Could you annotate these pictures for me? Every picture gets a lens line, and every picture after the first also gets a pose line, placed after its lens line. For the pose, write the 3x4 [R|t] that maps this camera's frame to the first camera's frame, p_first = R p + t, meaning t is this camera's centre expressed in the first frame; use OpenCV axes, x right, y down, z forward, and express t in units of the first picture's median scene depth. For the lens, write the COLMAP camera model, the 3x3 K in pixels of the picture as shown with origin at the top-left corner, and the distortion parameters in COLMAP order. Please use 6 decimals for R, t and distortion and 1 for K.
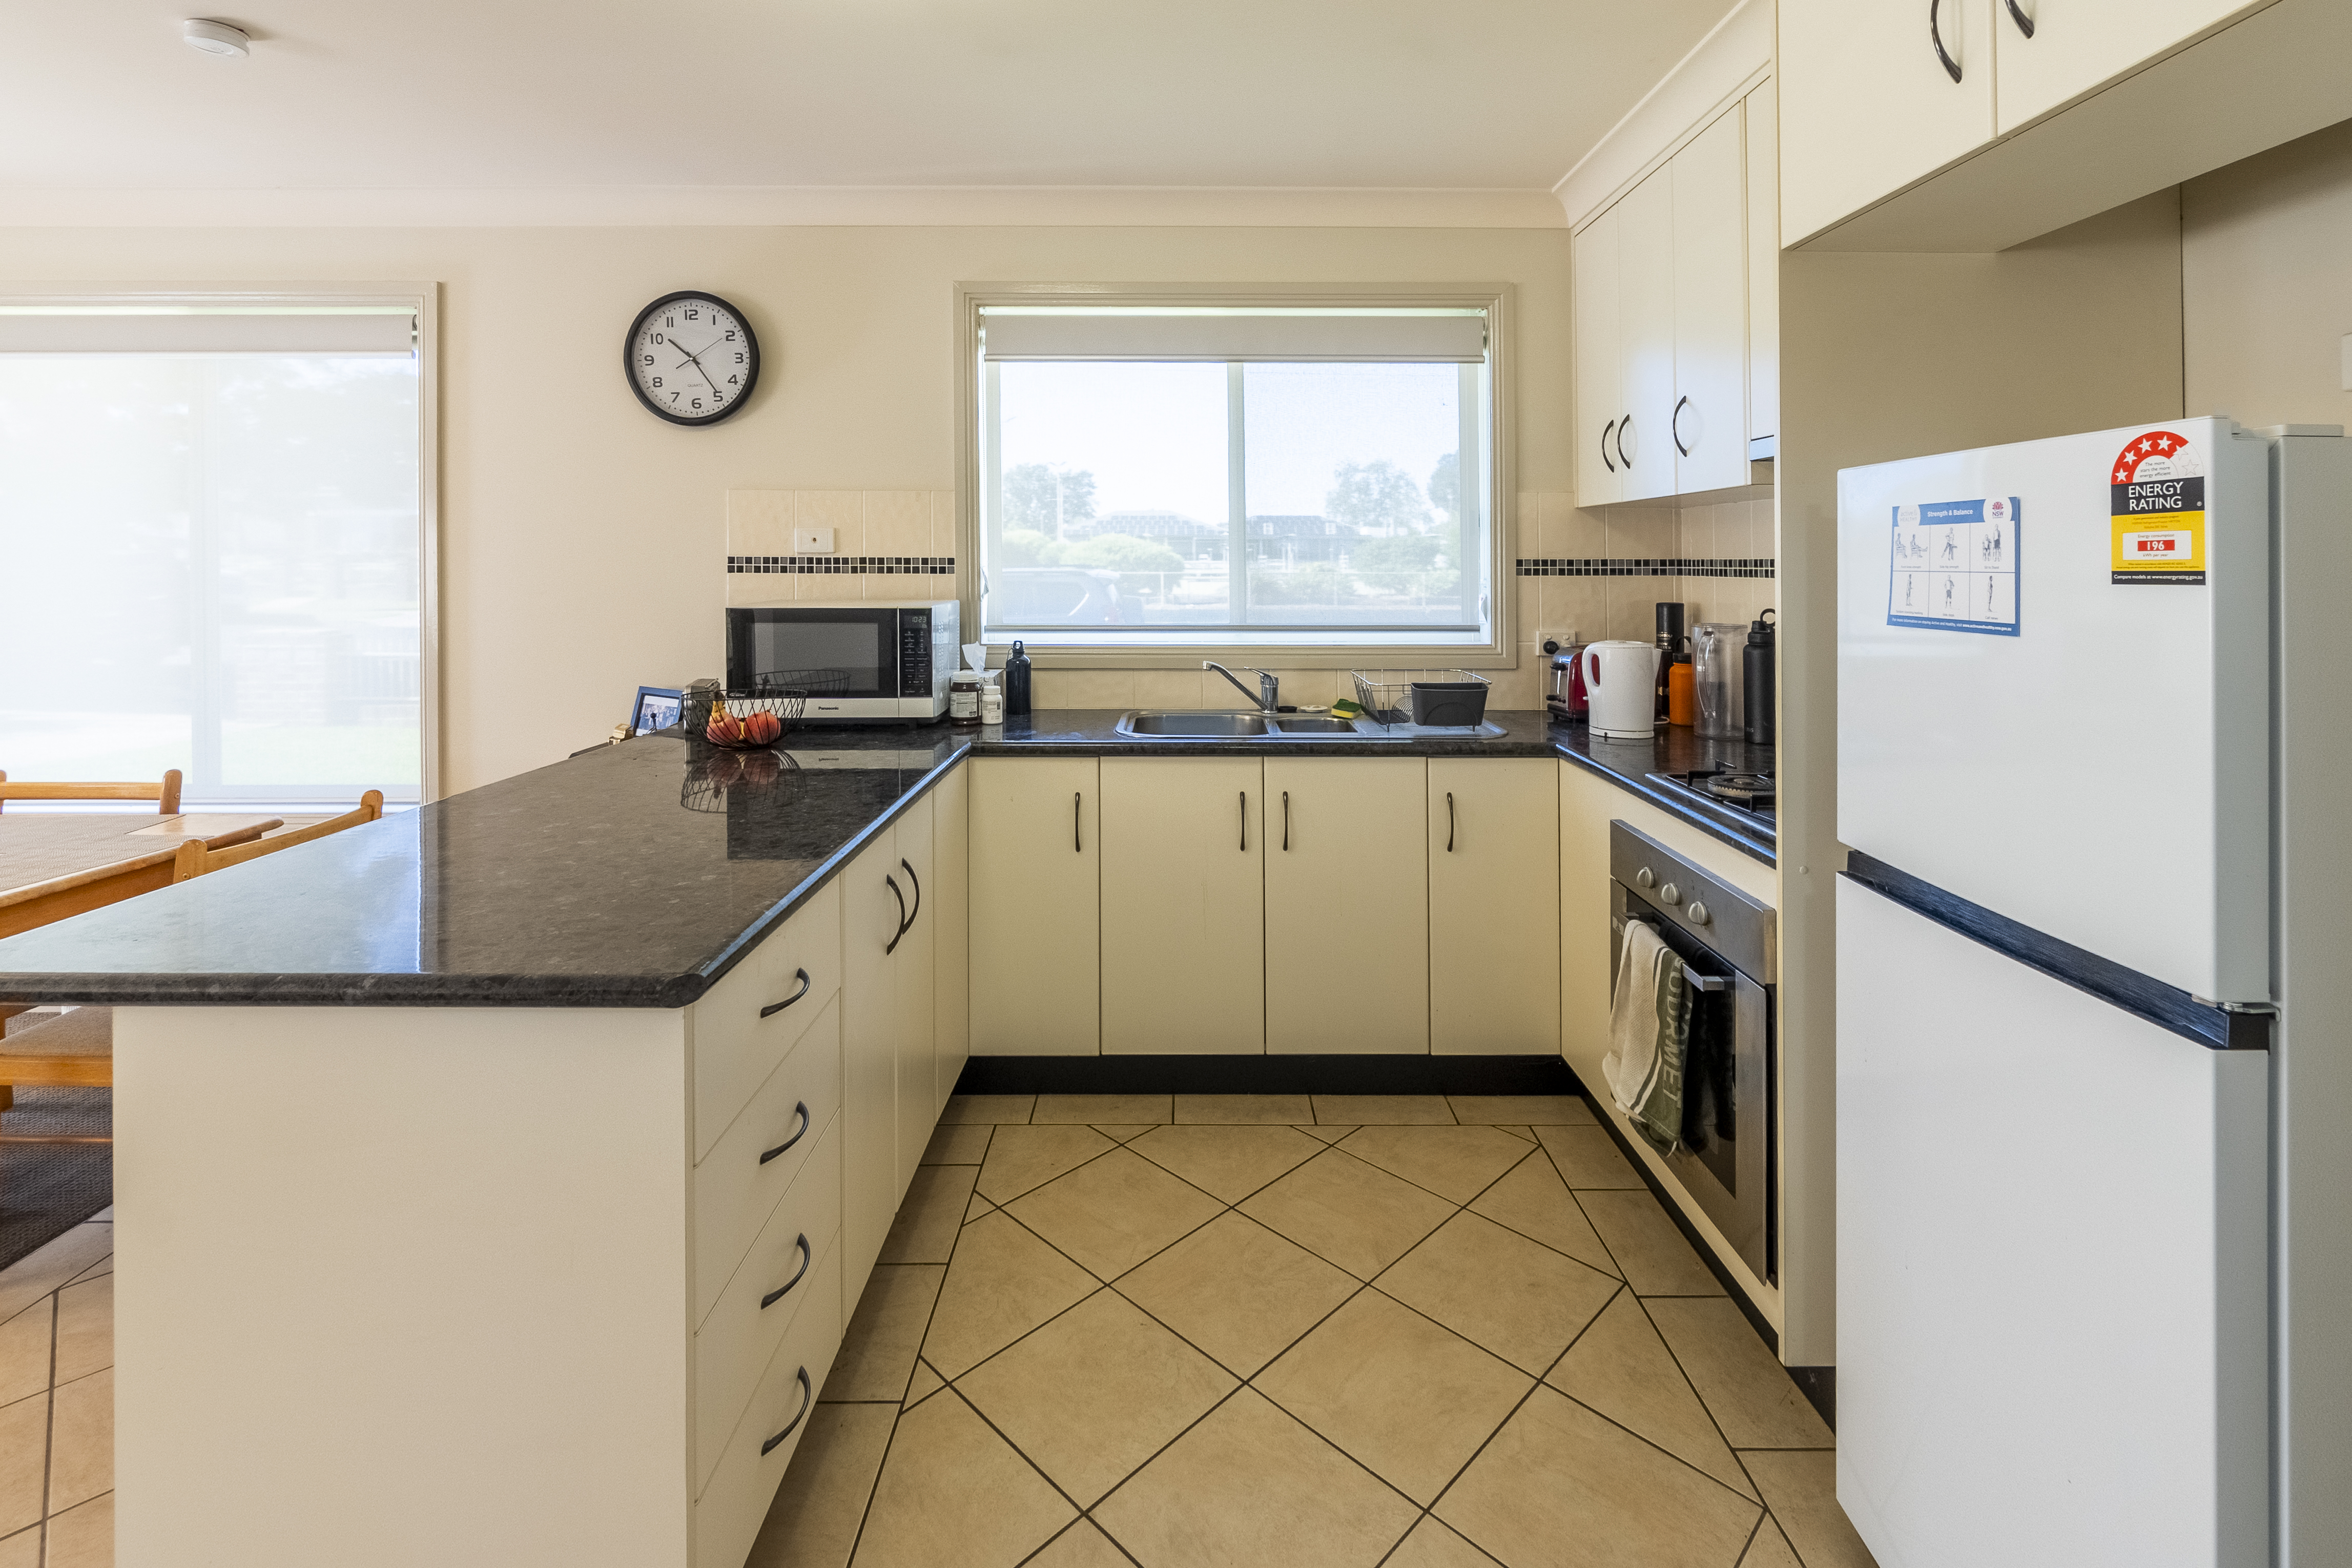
lens RADIAL K [[1102.1, 0, 1172.2], [0, 1102.1, 551.7], [0, 0, 1]] dist [0.002006, 0.000457]
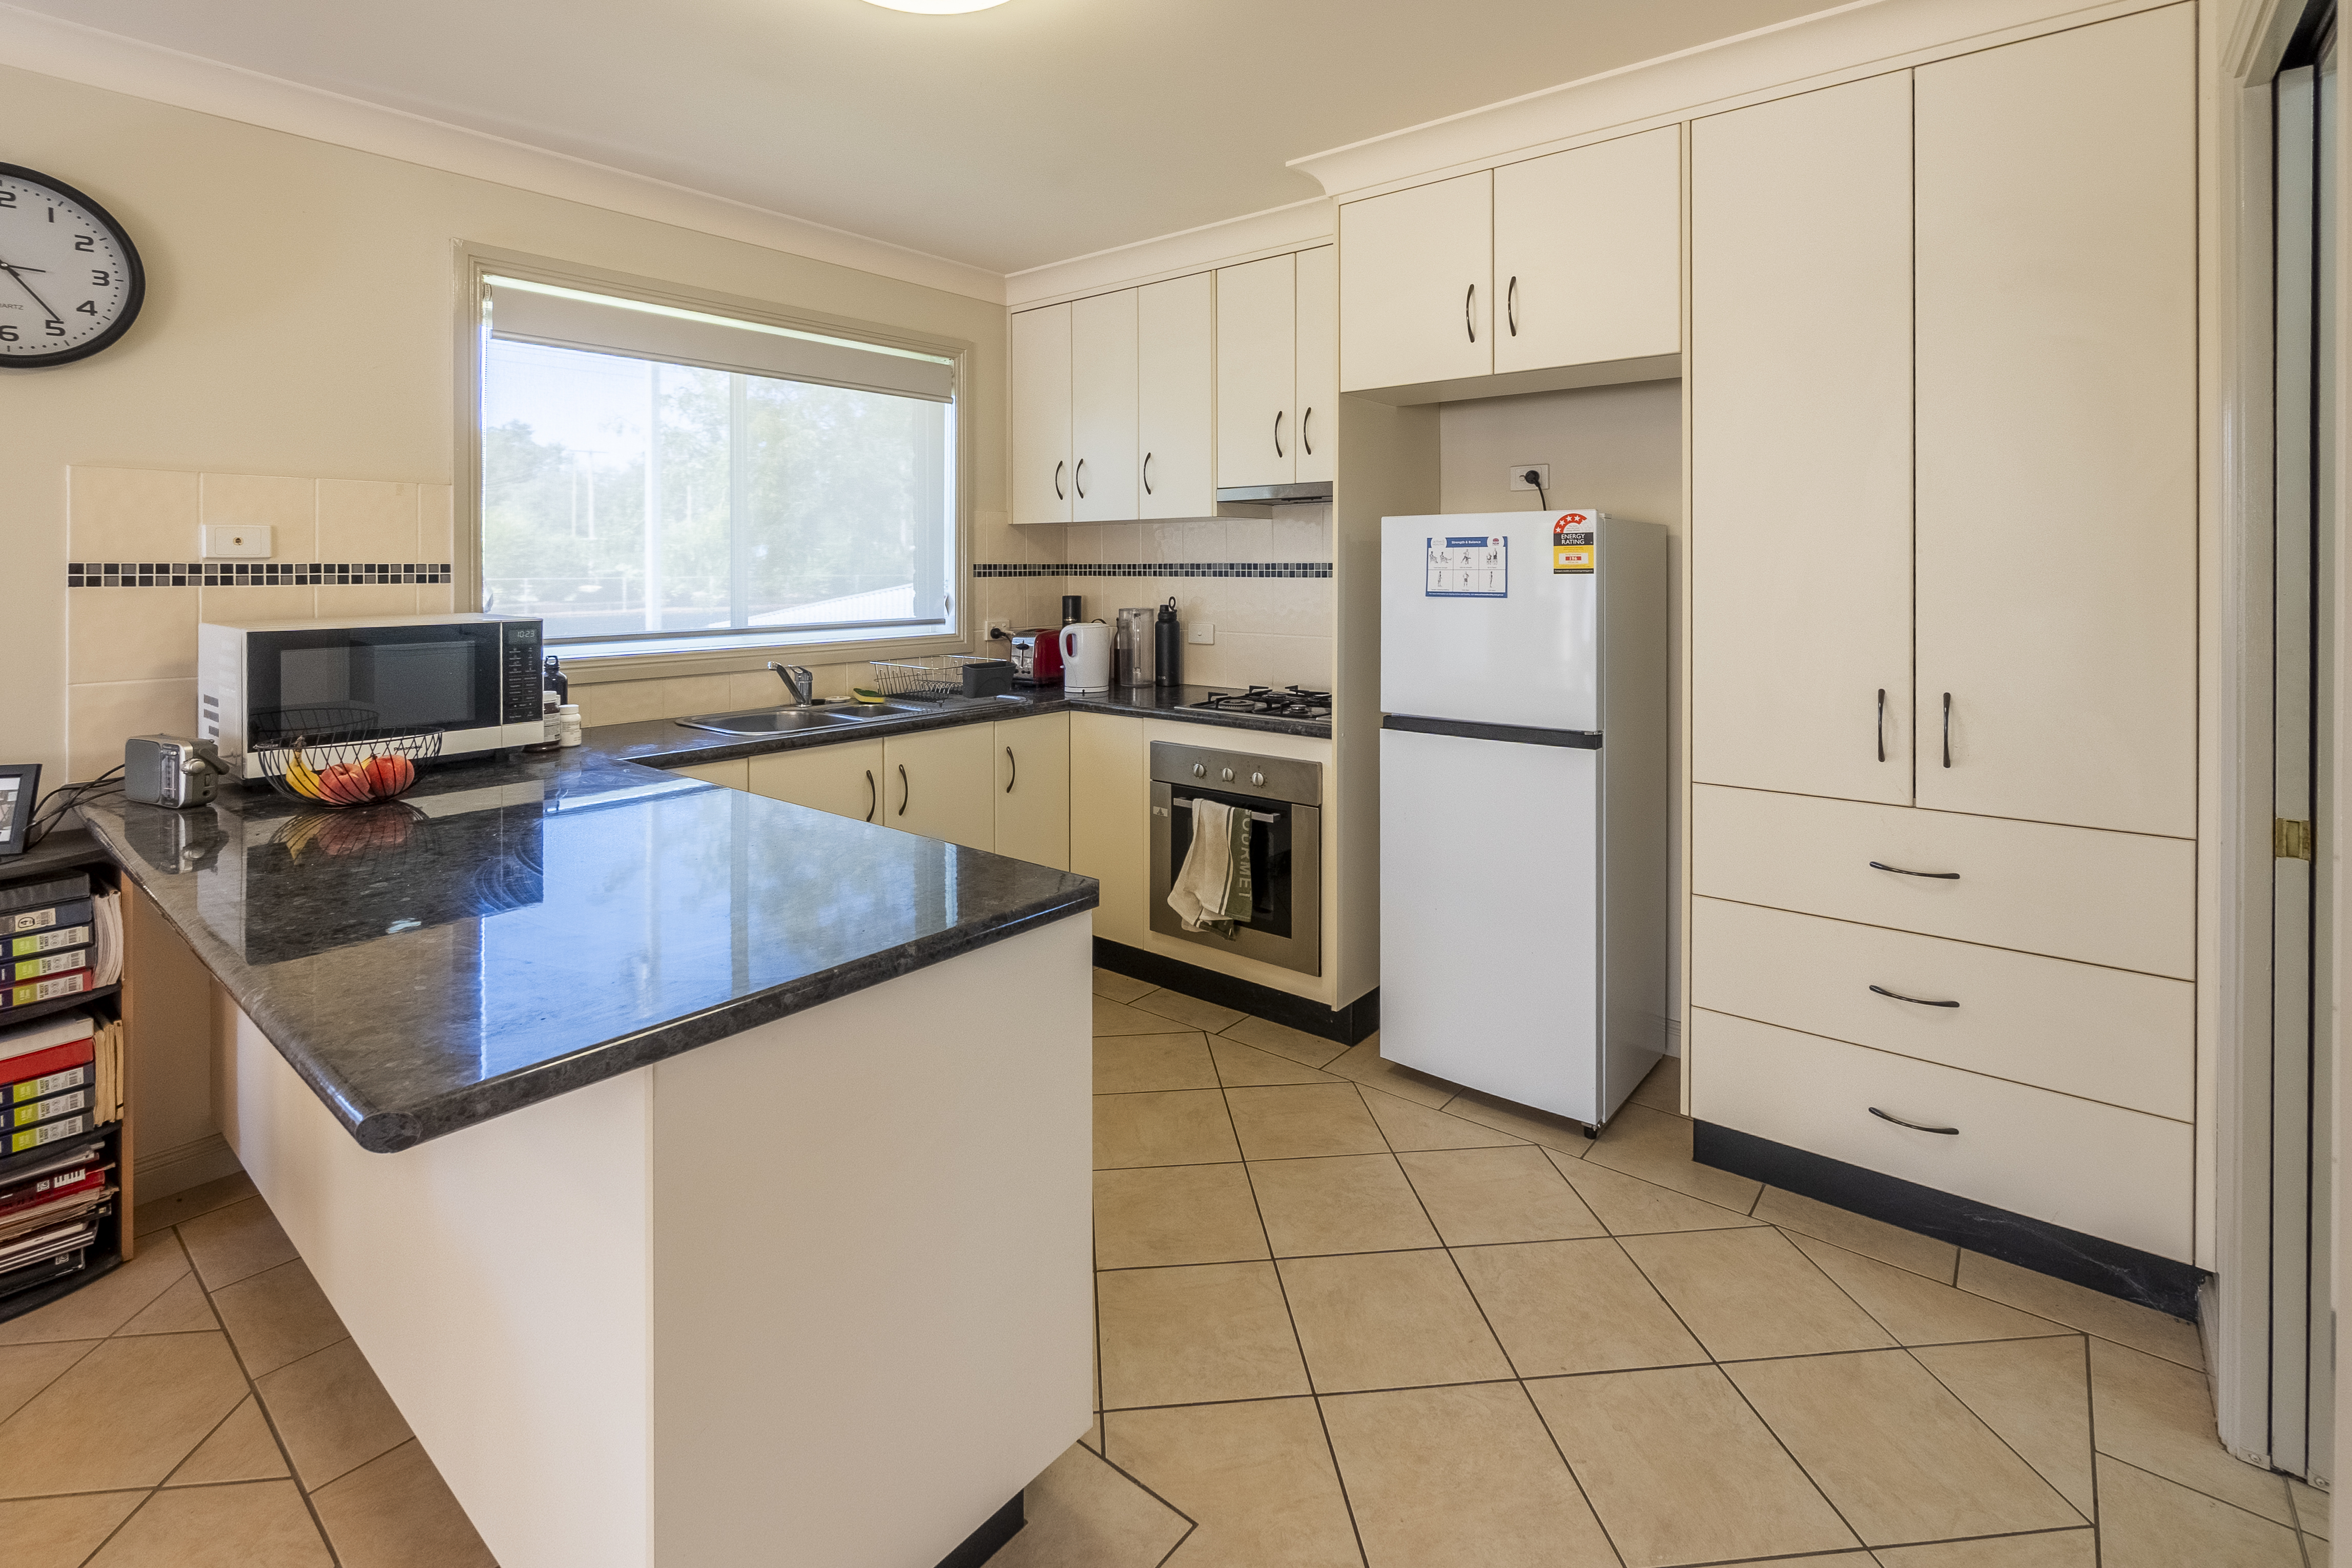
lens RADIAL K [[1102.1, 0, 1172.2], [0, 1102.1, 551.7], [0, 0, 1]] dist [0.002006, 0.000457]
pose [[0.634638, 0.006090, 0.772785, -0.522640], [-0.003353, 0.999981, -0.005127, -0.001559], [-0.772802, 0.000663, 0.634647, 0.034430]]
